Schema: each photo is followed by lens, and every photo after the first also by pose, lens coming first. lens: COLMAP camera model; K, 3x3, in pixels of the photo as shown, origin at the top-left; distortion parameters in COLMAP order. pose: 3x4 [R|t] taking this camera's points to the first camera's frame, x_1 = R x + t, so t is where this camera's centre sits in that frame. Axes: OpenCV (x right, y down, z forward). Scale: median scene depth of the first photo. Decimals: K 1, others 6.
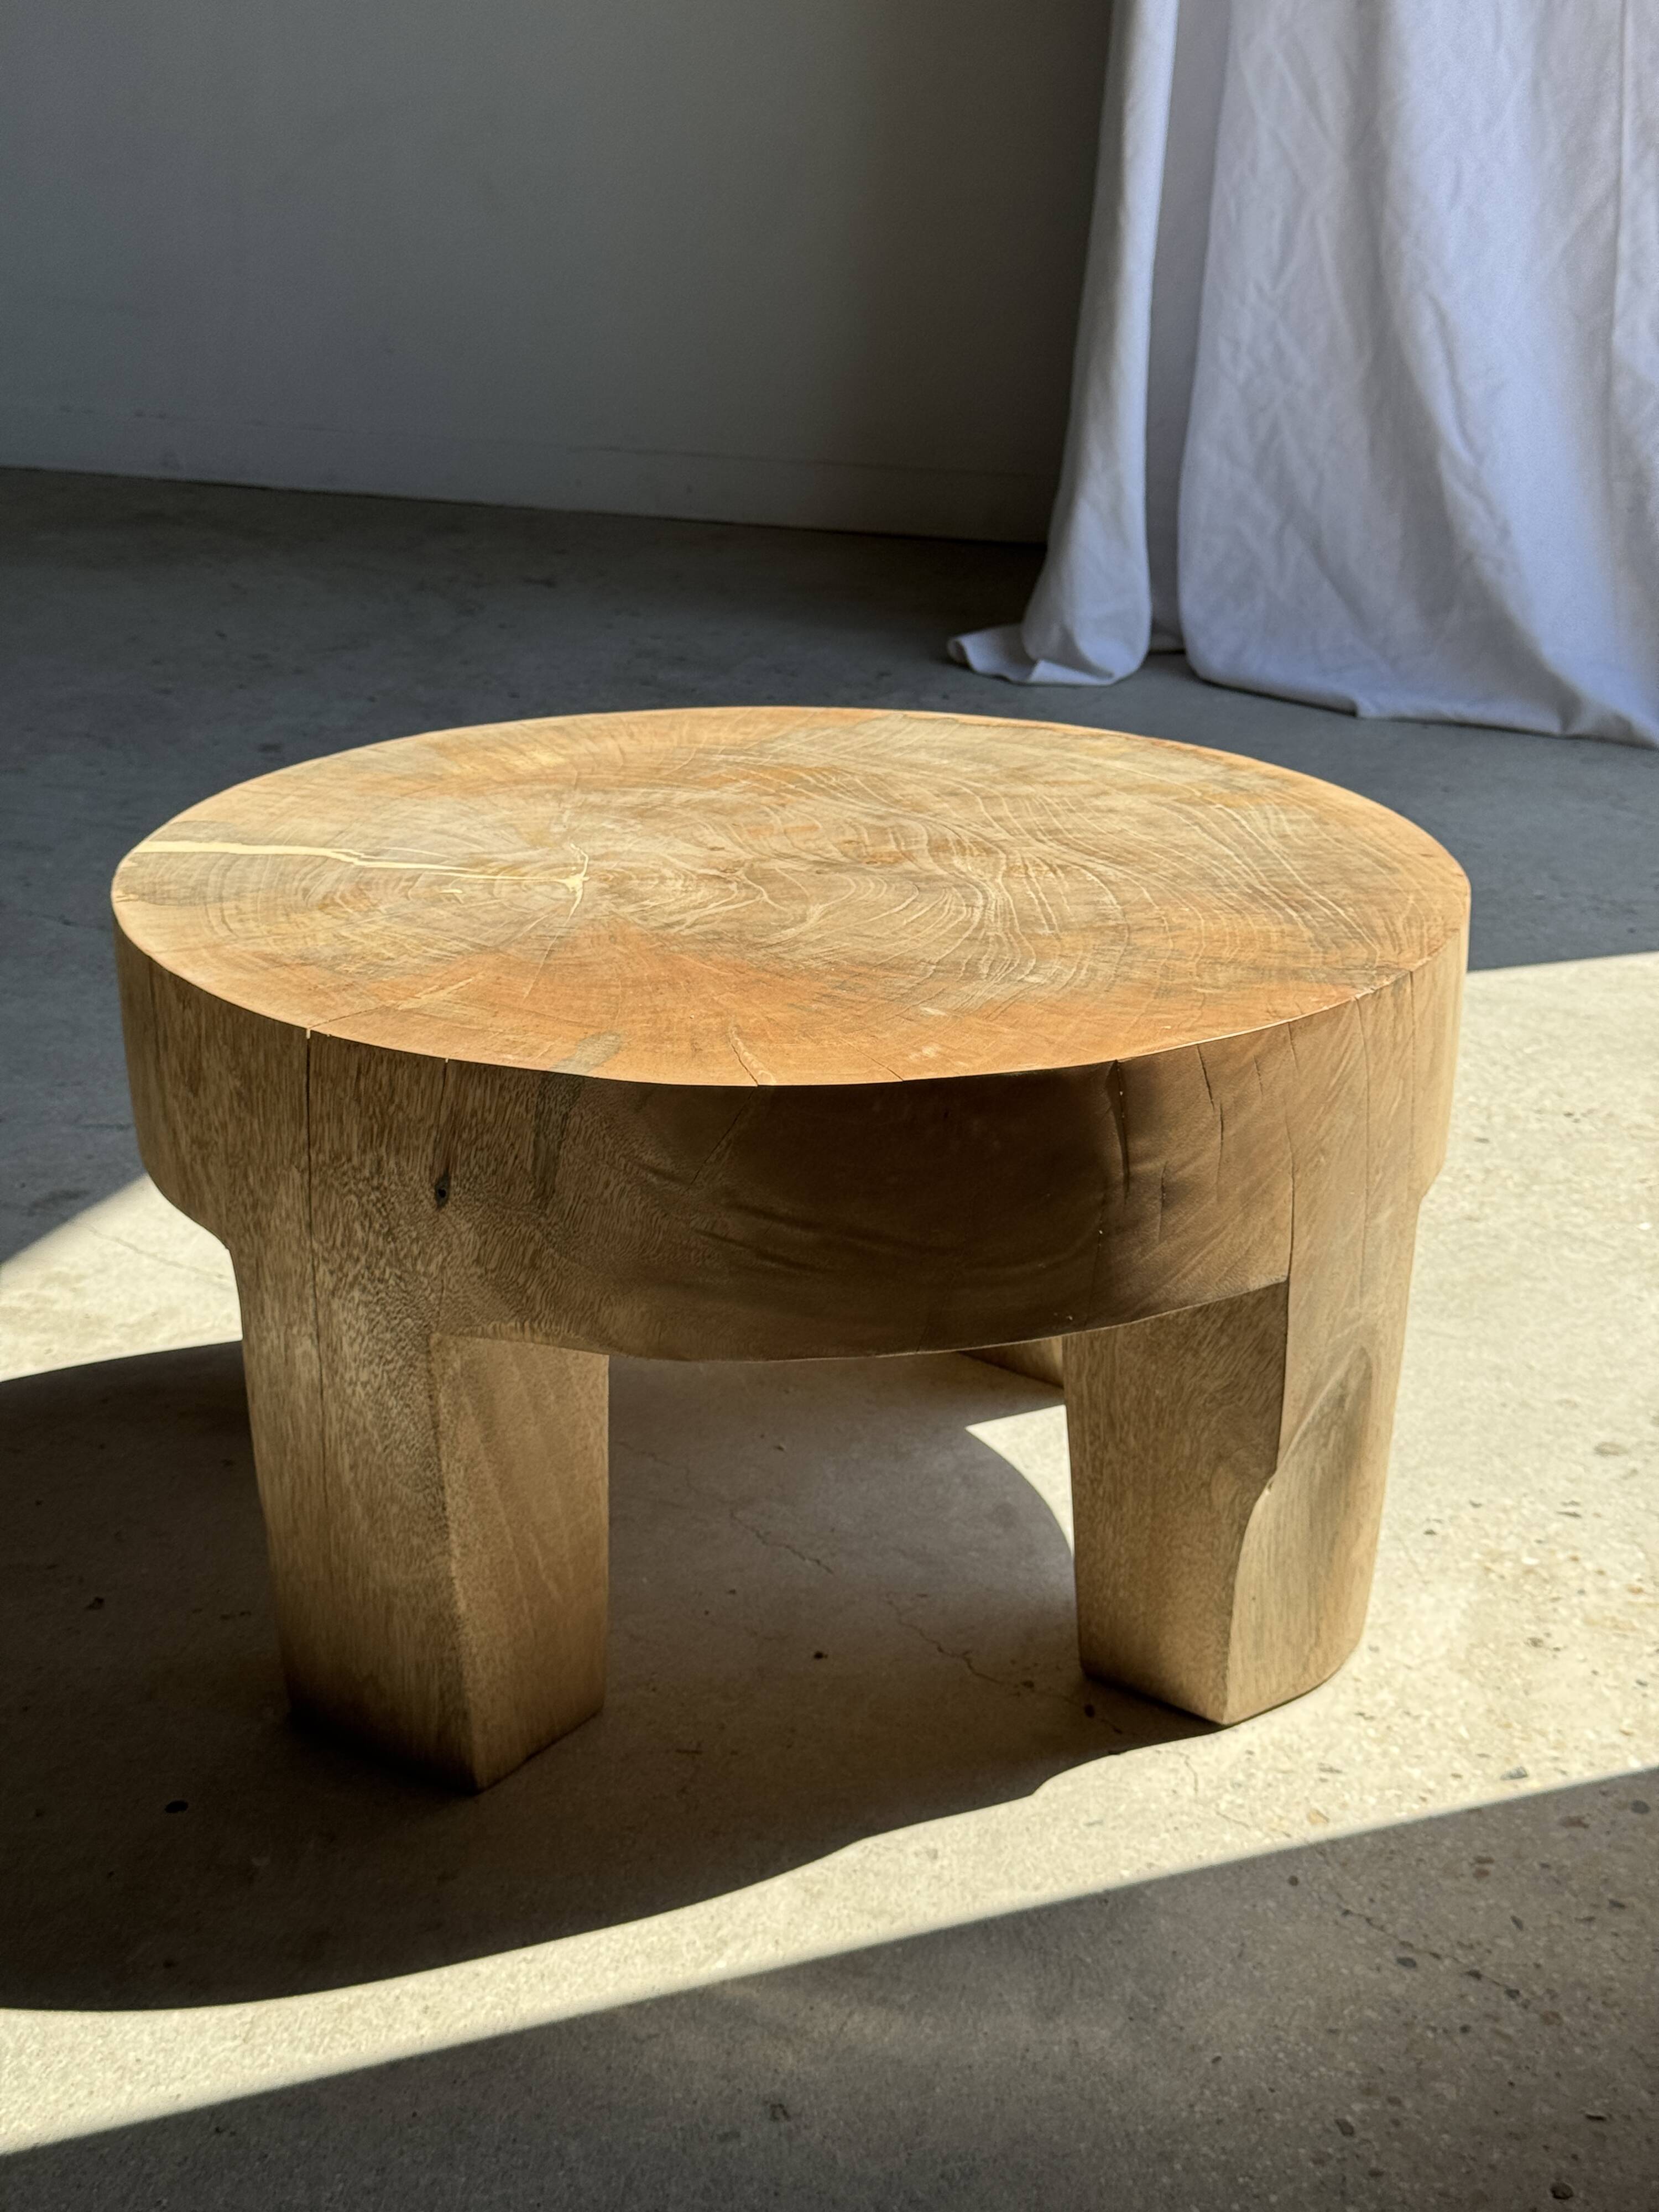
lens RADIAL K [[3080.3, 0, 843.0], [0, 3080.3, 1099.1], [0, 0, 1]] dist [0.114961, 0.000000]
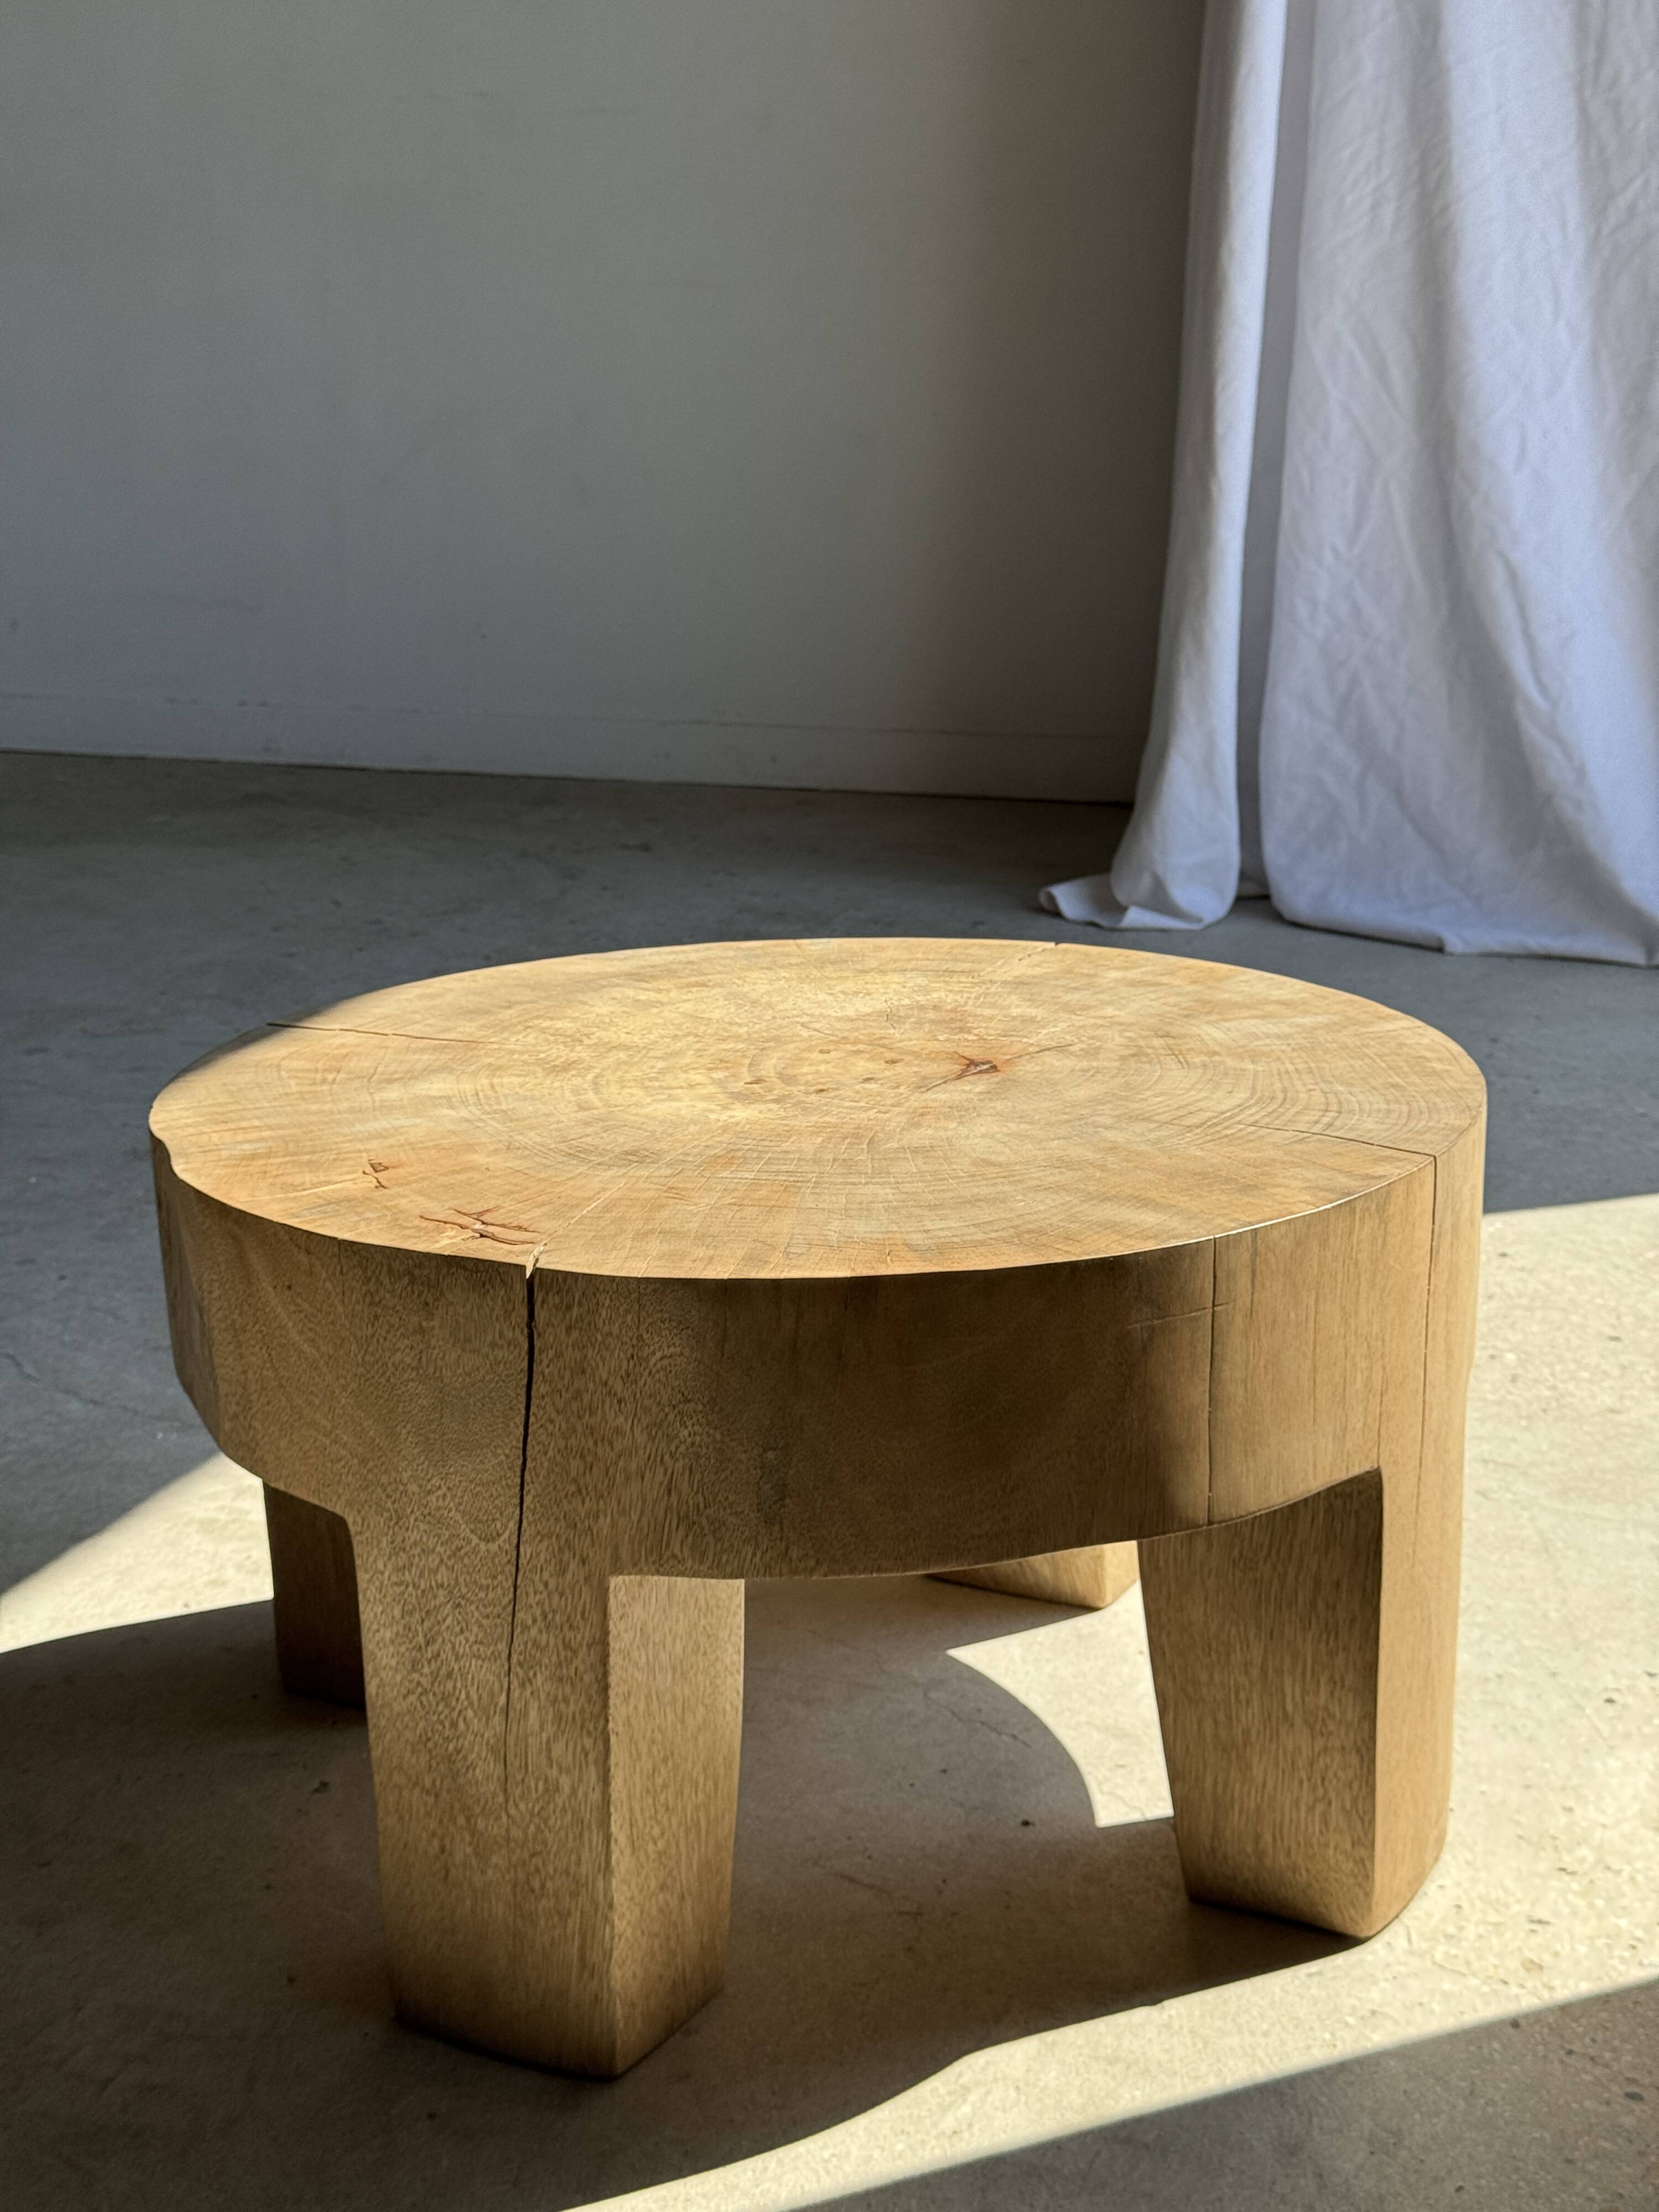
lens RADIAL K [[3080.3, 0, 840.9], [0, 3080.3, 1107.1], [0, 0, 1]] dist [0.114961, 0.000000]
pose [[0.999729, -0.020879, -0.010281, -0.044472], [0.019876, 0.995784, -0.089547, 0.028077], [0.012108, 0.089319, 0.995929, -0.040931]]
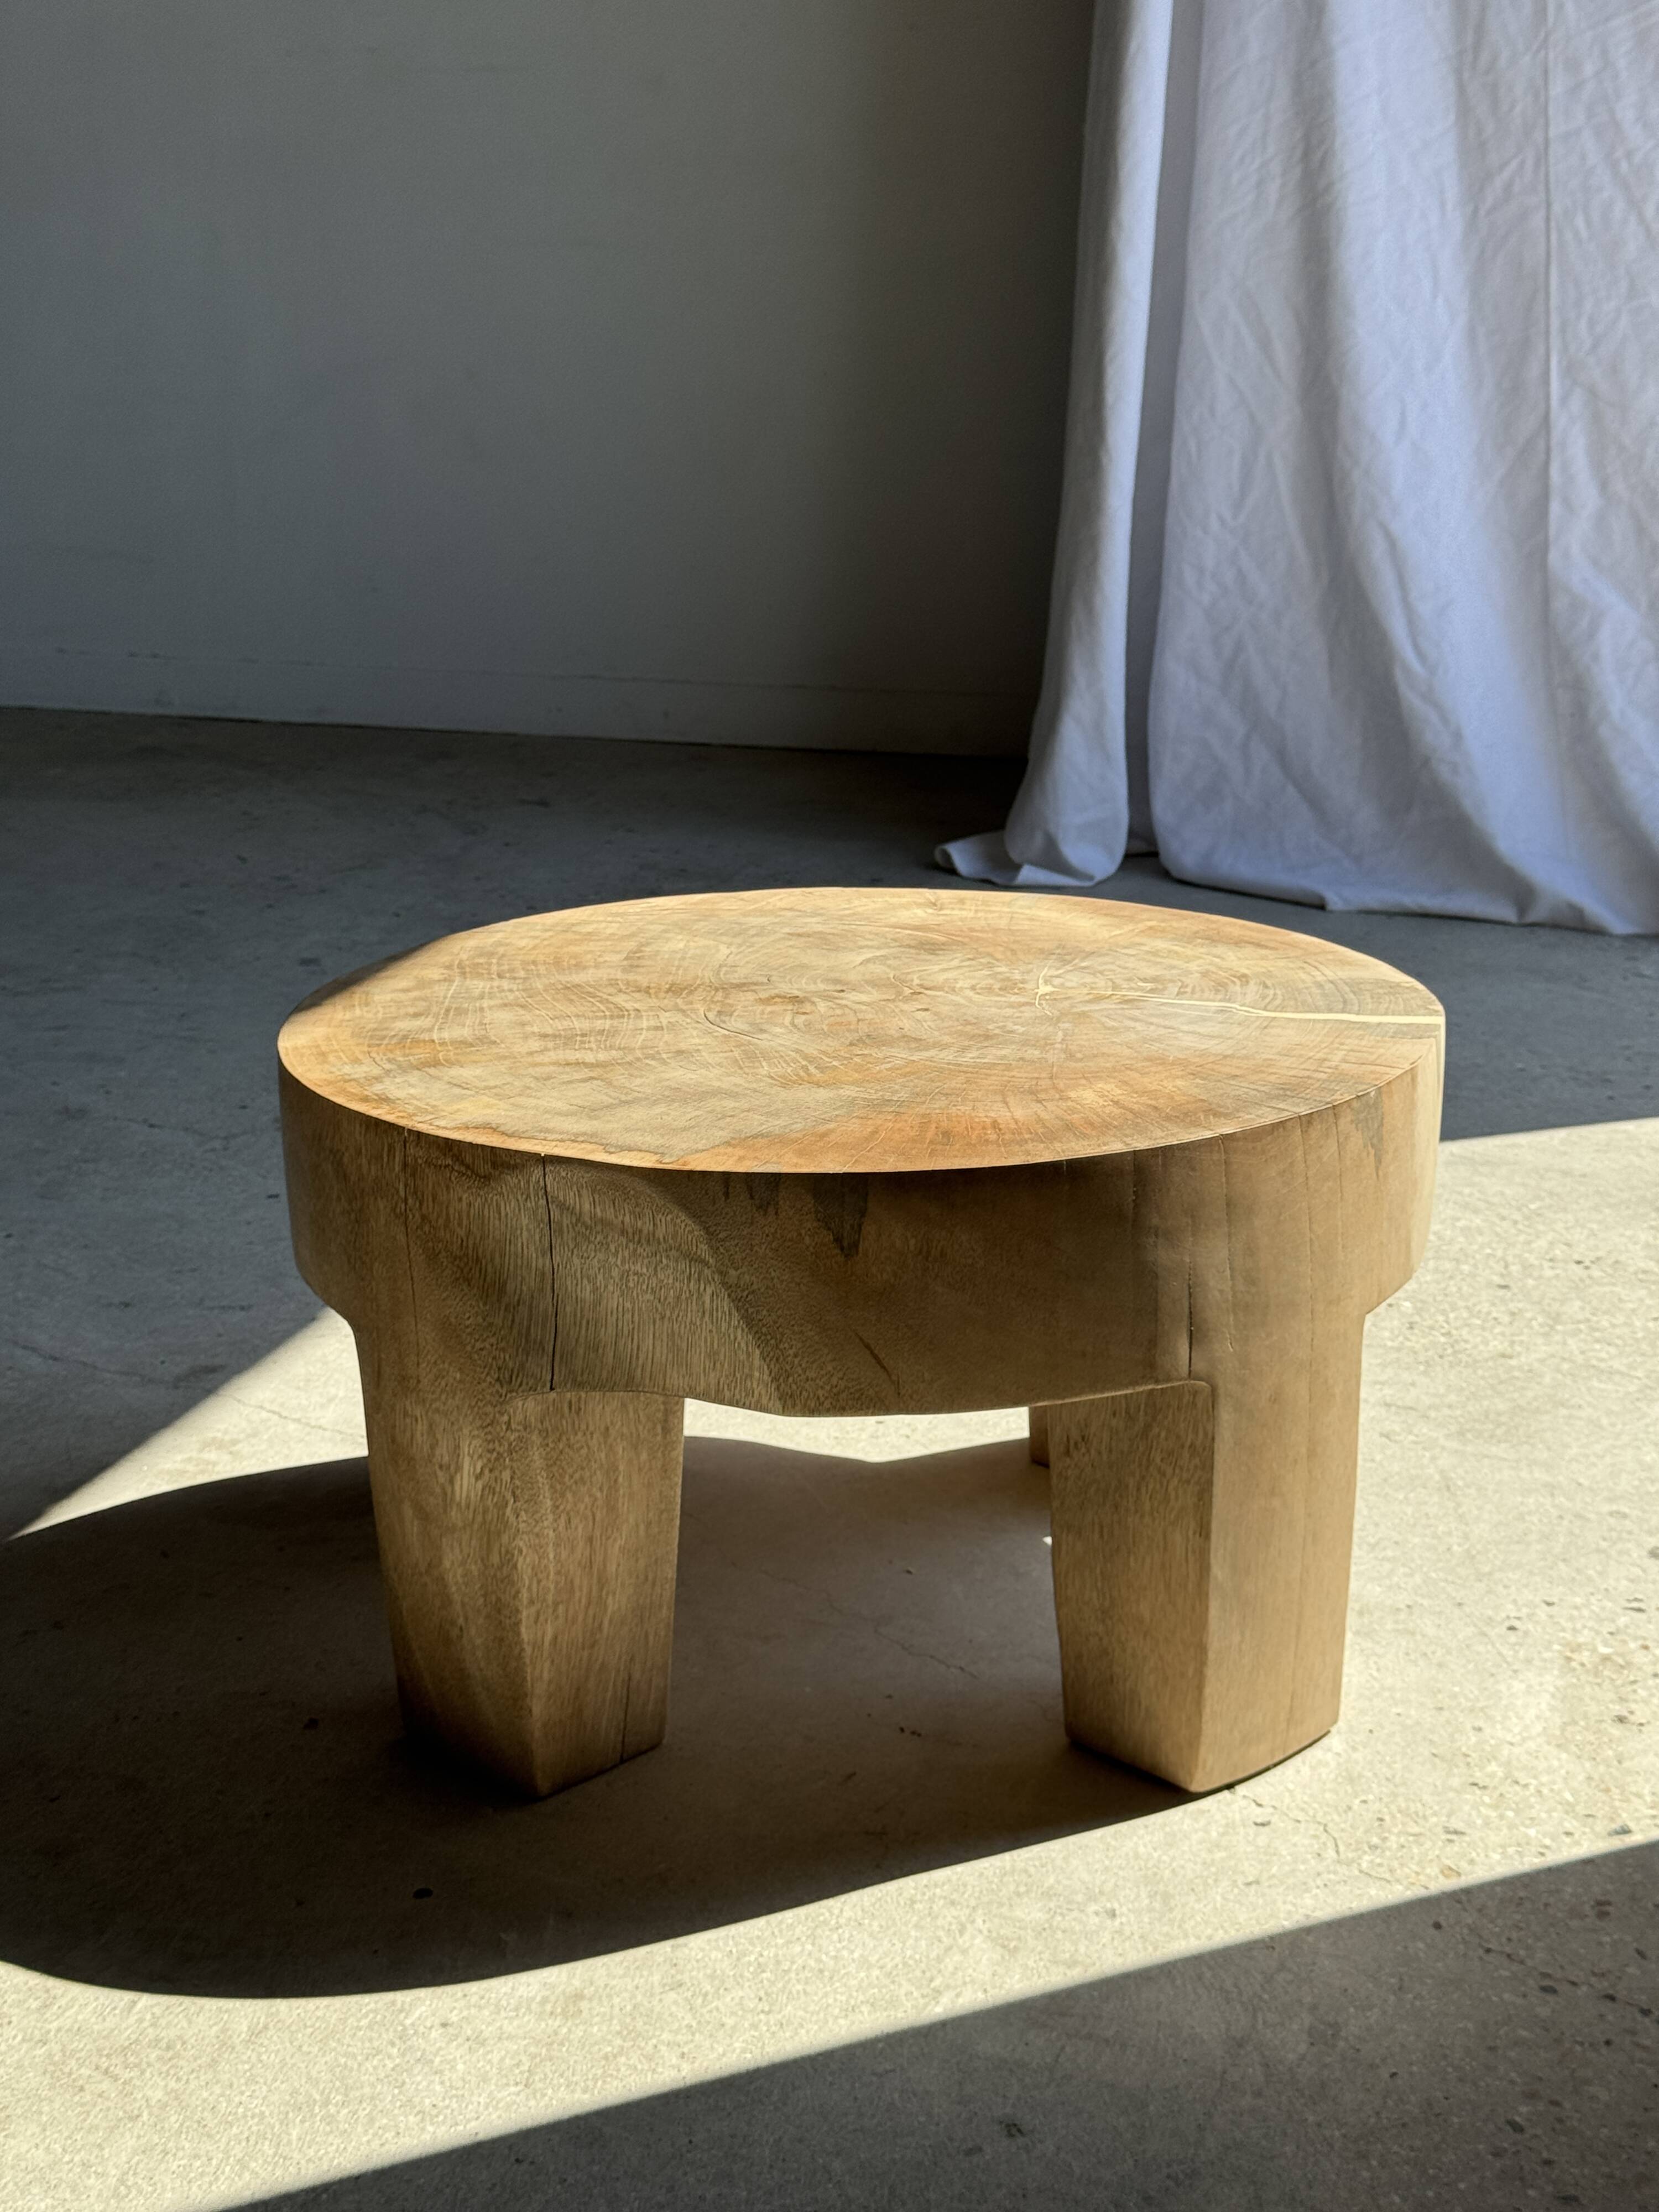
lens RADIAL K [[3080.3, 0, 828.2], [0, 3080.3, 1119.0], [0, 0, 1]] dist [0.114961, 0.000000]
pose [[0.999138, -0.024514, 0.033512, -0.076575], [0.026607, 0.997626, -0.063510, 0.020372], [-0.031876, 0.064347, 0.997418, -0.094196]]
